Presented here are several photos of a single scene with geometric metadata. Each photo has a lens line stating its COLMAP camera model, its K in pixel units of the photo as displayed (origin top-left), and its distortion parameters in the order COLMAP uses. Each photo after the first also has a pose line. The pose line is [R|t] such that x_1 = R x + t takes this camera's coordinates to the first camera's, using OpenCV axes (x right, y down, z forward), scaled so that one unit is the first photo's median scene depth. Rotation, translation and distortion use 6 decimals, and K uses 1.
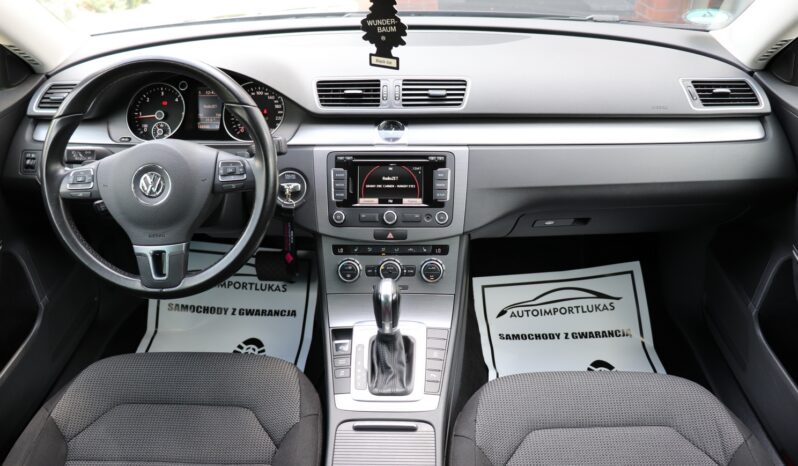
lens RADIAL K [[658.9, 0, 392.4], [0, 658.9, 232.3], [0, 0, 1]] dist [-0.184600, 0.164939]
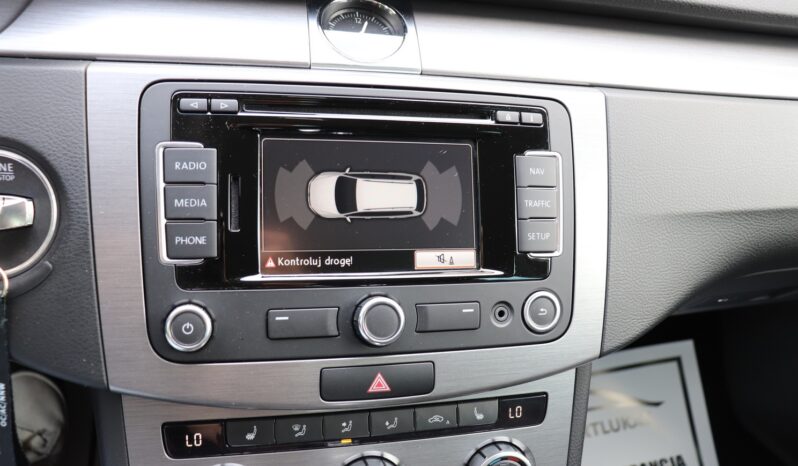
lens RADIAL K [[658.9, 0, 392.4], [0, 658.9, 232.3], [0, 0, 1]] dist [-0.184600, 0.164939]
pose [[0.953104, -0.009634, 0.302490, -0.081013], [0.026326, 0.998344, -0.051152, -0.044858], [-0.301496, 0.056717, 0.951779, 0.726586]]
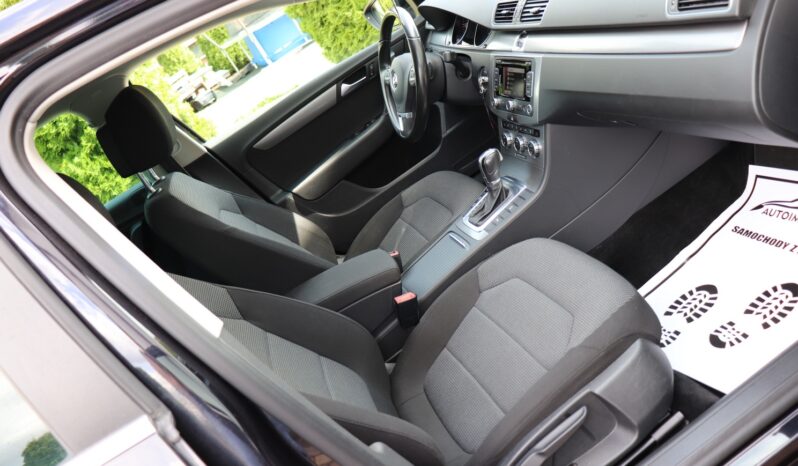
lens RADIAL K [[658.9, 0, 392.4], [0, 658.9, 232.3], [0, 0, 1]] dist [-0.184600, 0.164939]
pose [[0.312160, 0.262813, -0.912954, 1.230571], [0.015288, 0.959461, 0.281428, -0.154677], [0.949907, -0.101808, 0.295487, 0.327582]]
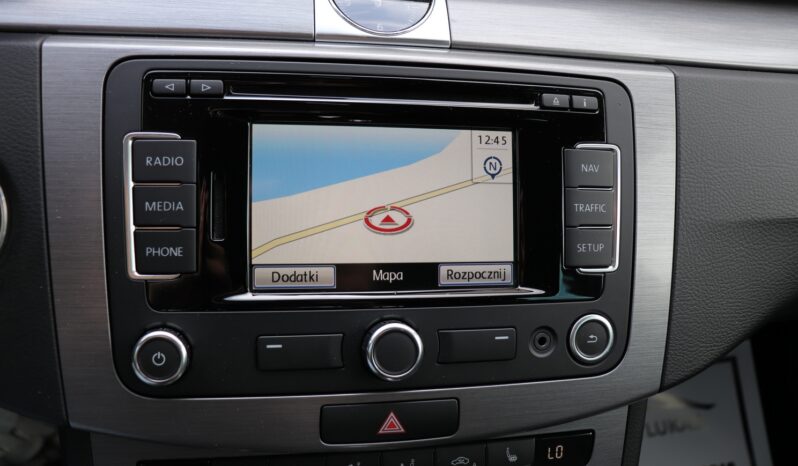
lens RADIAL K [[658.9, 0, 392.4], [0, 658.9, 232.3], [0, 0, 1]] dist [-0.184600, 0.164939]
pose [[0.970488, -0.006588, 0.241061, -0.057785], [0.009548, 0.999893, -0.011111, -0.060330], [-0.240962, 0.013085, 0.970446, 0.772001]]
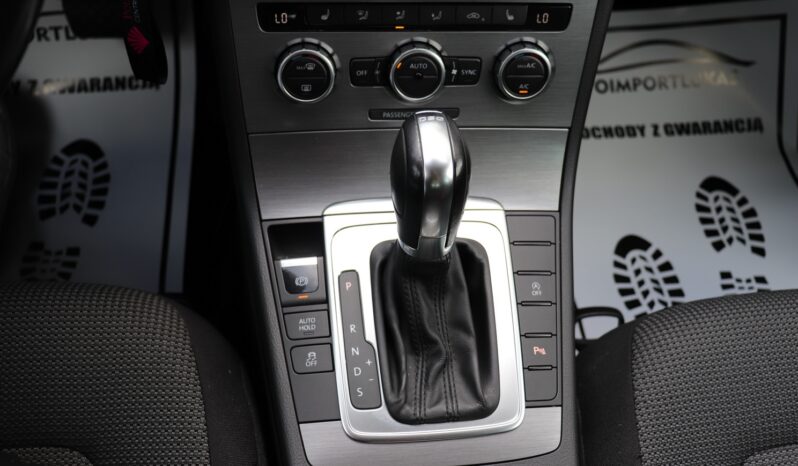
lens RADIAL K [[757.4, 0, 399.0], [0, 757.4, 233.0], [0, 0, 1]] dist [-0.161702, 0.239136]
pose [[0.986074, -0.052083, 0.157943, -0.087351], [-0.018892, 0.908469, 0.417525, -0.037990], [-0.165232, -0.414694, 0.894834, 0.585816]]
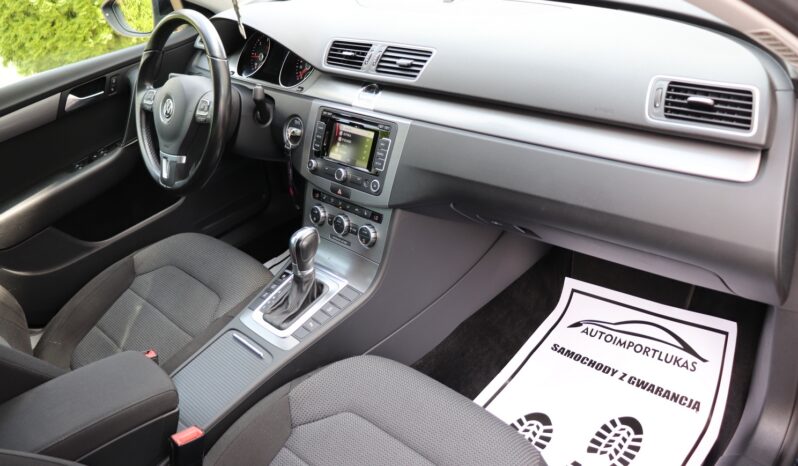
lens RADIAL K [[658.9, 0, 392.4], [0, 658.9, 232.3], [0, 0, 1]] dist [-0.184600, 0.164939]
pose [[0.713589, 0.272281, -0.645488, 0.758710], [-0.218731, 0.961914, 0.163948, -0.124095], [0.665544, 0.024197, 0.745967, 0.263838]]
